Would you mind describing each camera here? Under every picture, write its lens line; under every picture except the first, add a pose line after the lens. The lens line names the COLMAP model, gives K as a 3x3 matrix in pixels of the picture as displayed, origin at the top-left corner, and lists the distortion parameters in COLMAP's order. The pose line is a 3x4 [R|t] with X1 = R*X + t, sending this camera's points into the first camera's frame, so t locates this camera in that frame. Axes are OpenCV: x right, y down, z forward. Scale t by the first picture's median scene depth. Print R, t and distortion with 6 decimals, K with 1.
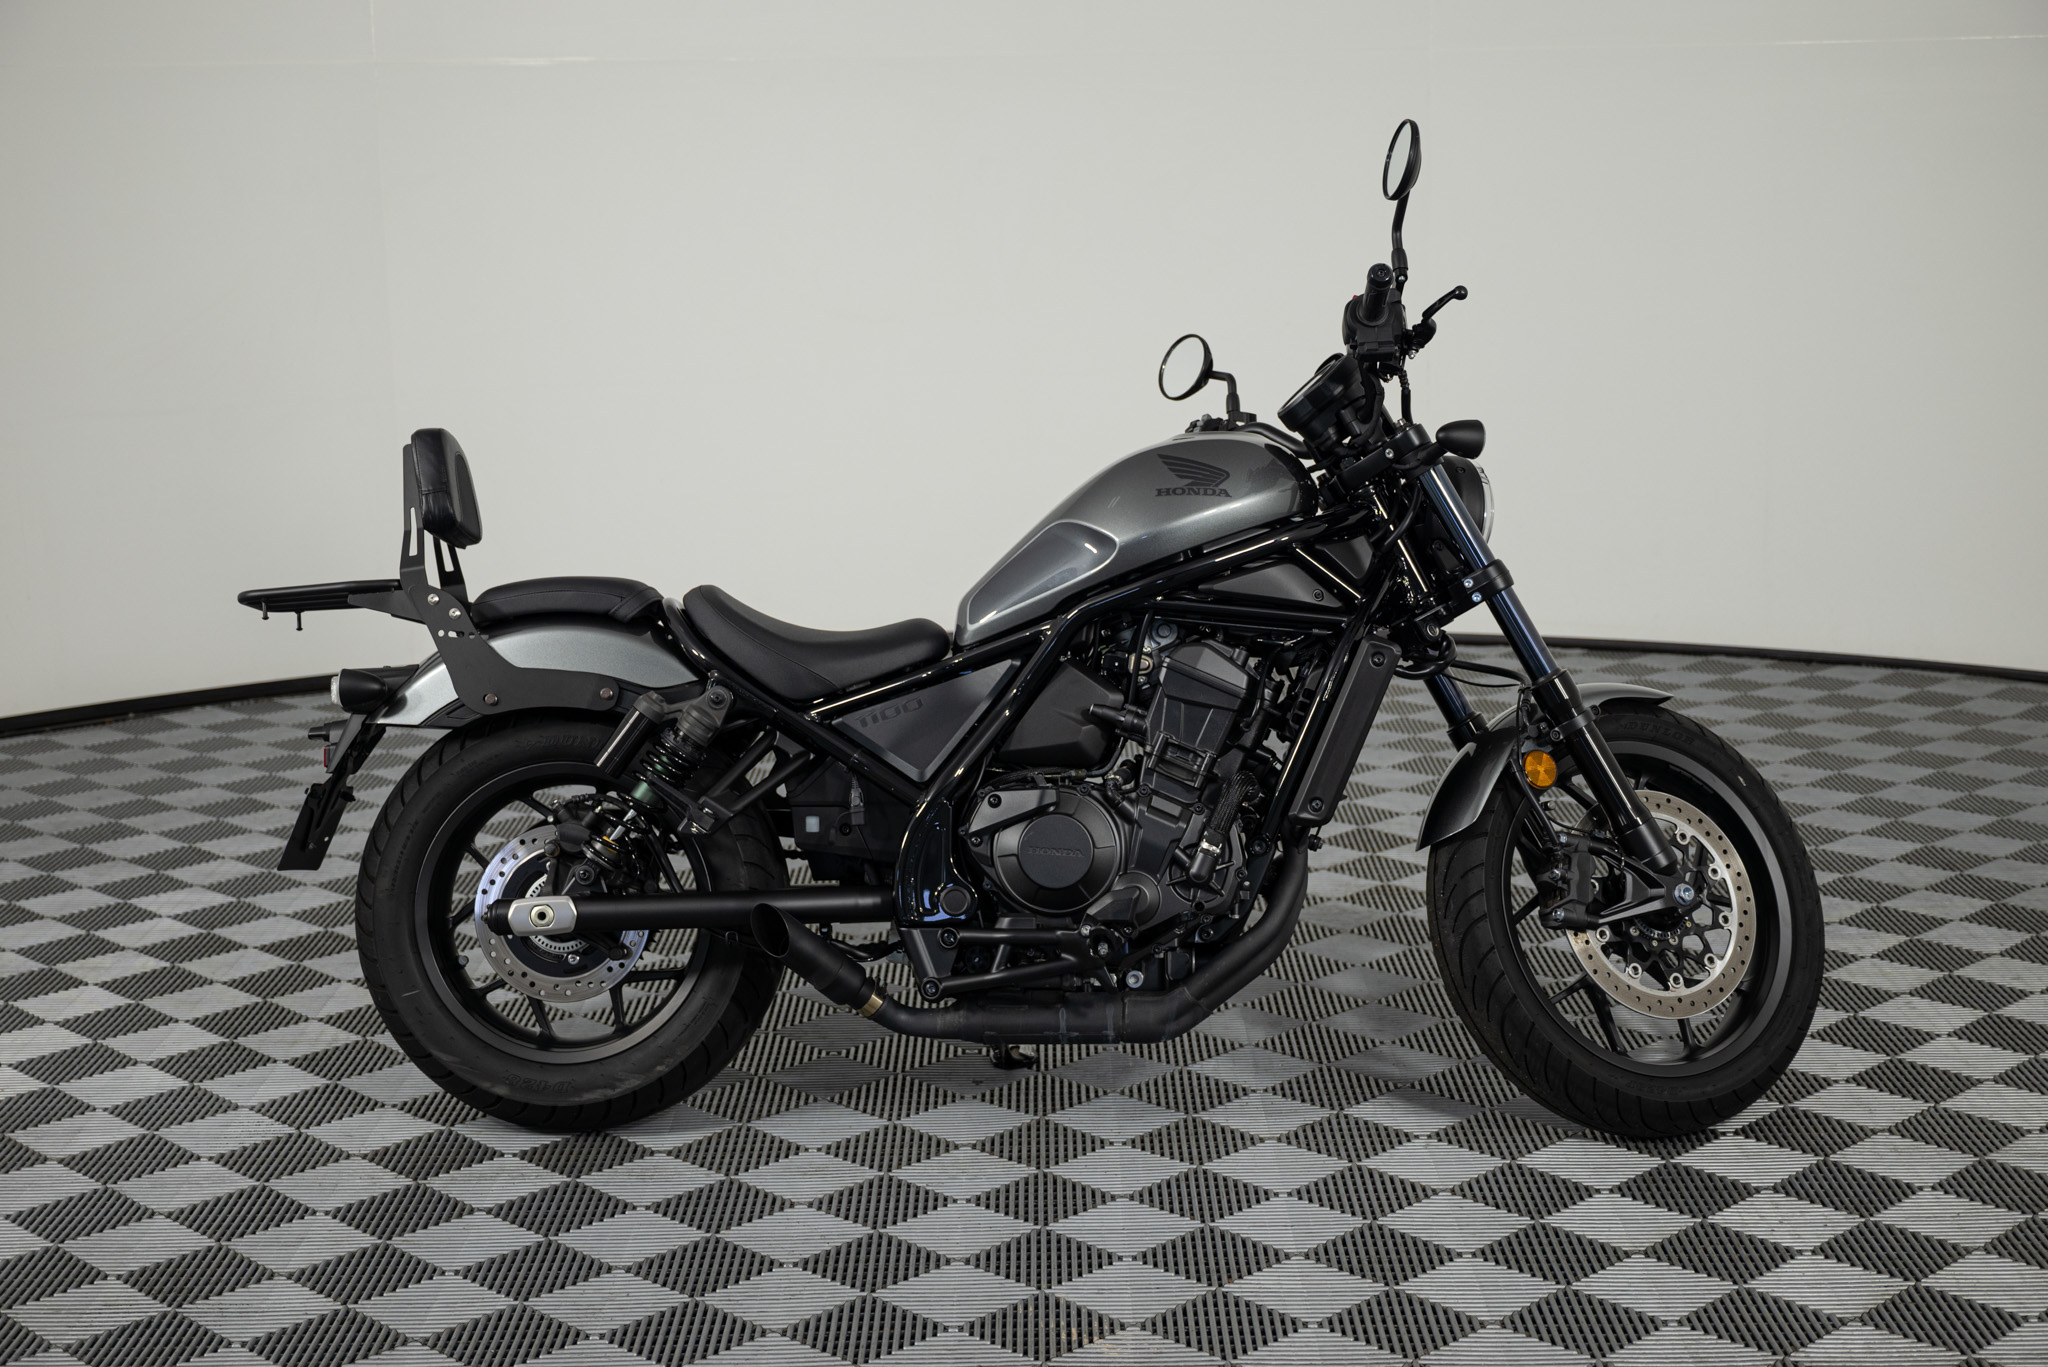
lens RADIAL K [[3102.2, 0, 1024.0], [0, 3102.2, 683.5], [0, 0, 1]] dist [-0.023398, -0.043723]
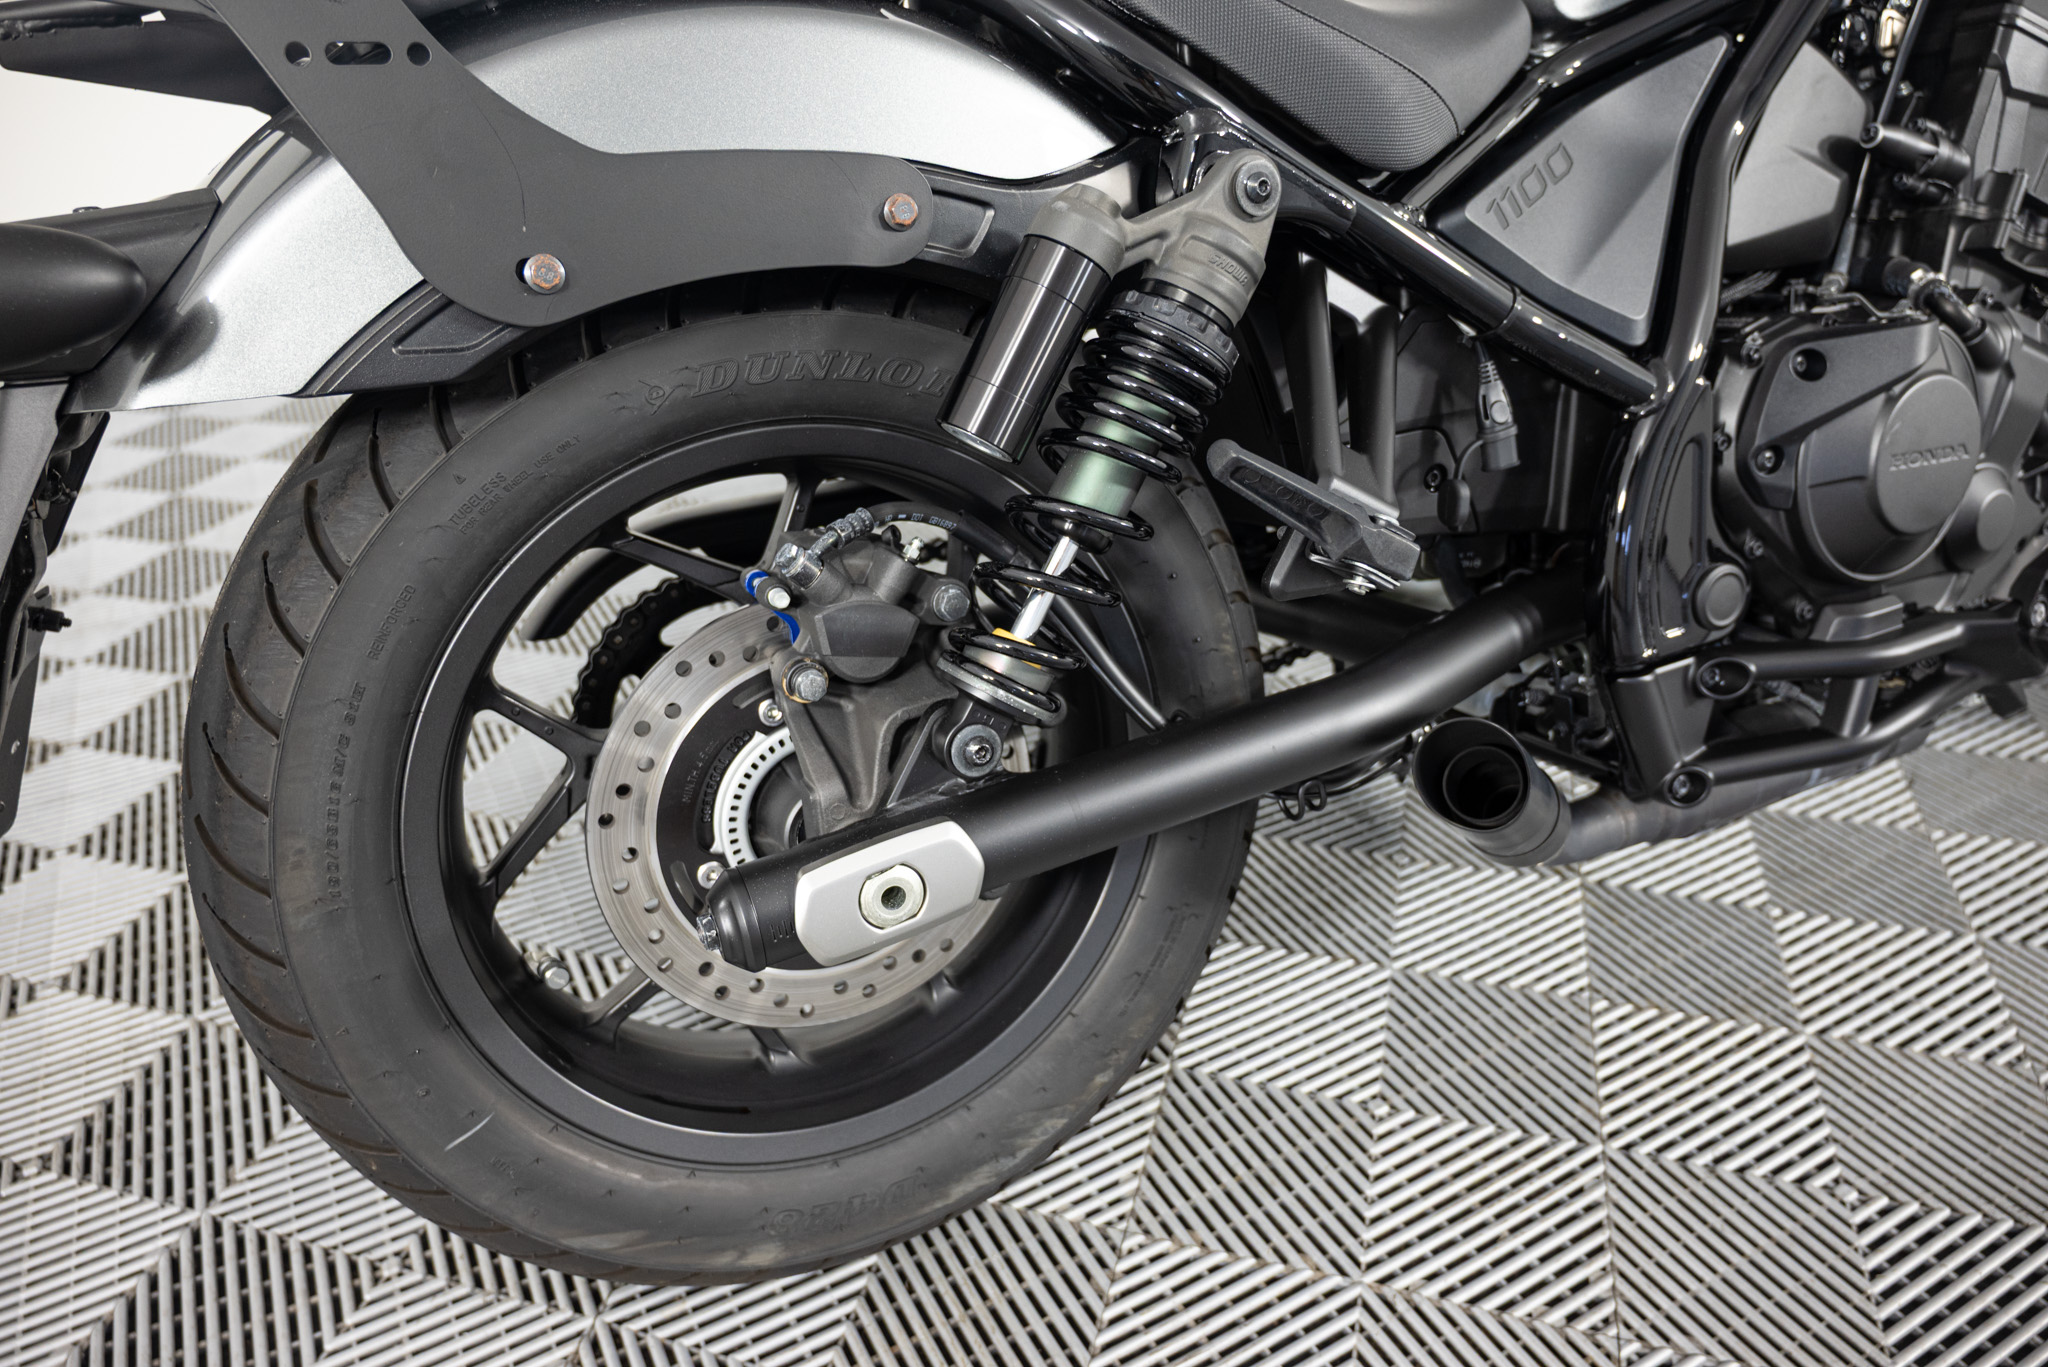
lens RADIAL K [[1390.5, 0, 1024.0], [0, 1390.5, 683.5], [0, 0, 1]] dist [-0.028051, 0.001858]
pose [[0.867795, -0.250912, 0.428923, -0.199590], [0.103888, 0.935692, 0.337176, 0.002043], [-0.485941, -0.248040, 0.838056, 0.853731]]
